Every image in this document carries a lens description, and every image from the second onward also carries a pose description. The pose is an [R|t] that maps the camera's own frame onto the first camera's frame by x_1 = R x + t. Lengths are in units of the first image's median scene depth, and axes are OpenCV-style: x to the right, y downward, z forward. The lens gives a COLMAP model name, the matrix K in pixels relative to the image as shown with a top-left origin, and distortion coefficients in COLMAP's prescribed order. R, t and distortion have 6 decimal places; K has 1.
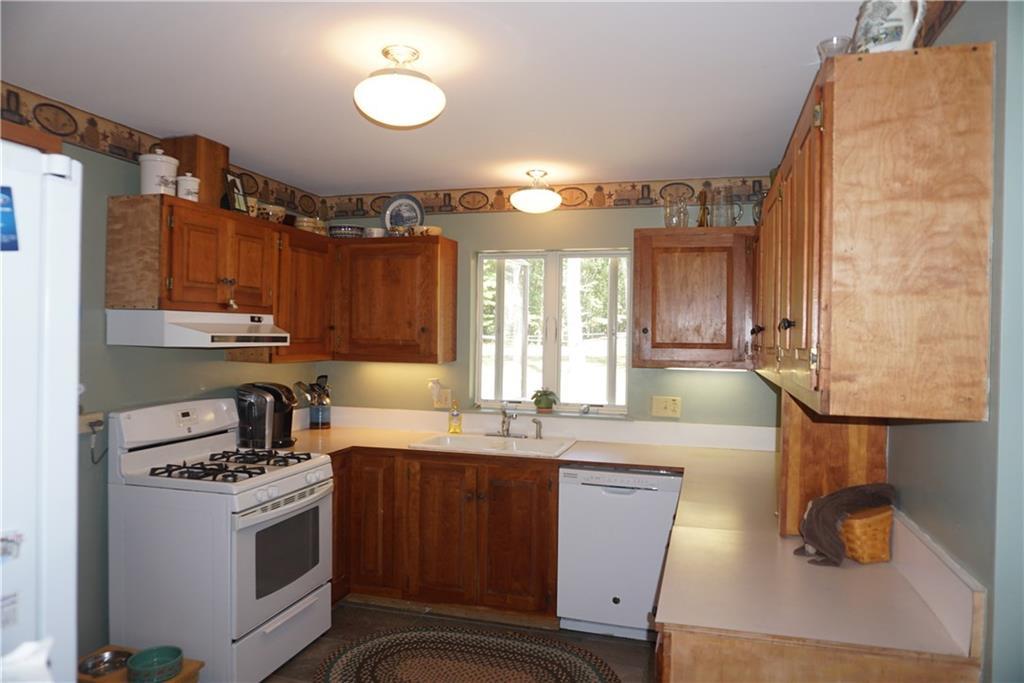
lens RADIAL K [[687.3, 0, 506.5], [0, 687.3, 342.2], [0, 0, 1]] dist [-0.058049, 0.045001]
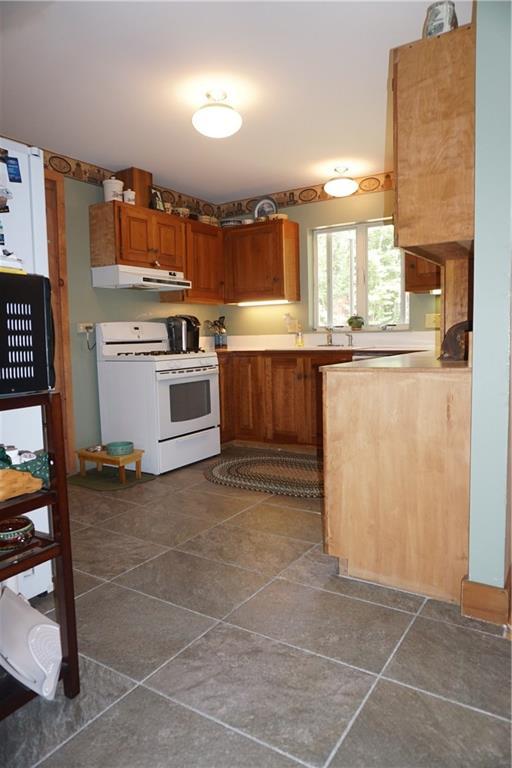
lens RADIAL K [[515.5, 0, 256.0], [0, 515.5, 384.0], [0, 0, 1]] dist [-0.058049, 0.045001]
pose [[0.957927, -0.009545, -0.286853, 0.200873], [0.034039, 0.996171, 0.080523, 0.143560], [0.284986, -0.086900, 0.954584, -0.198496]]
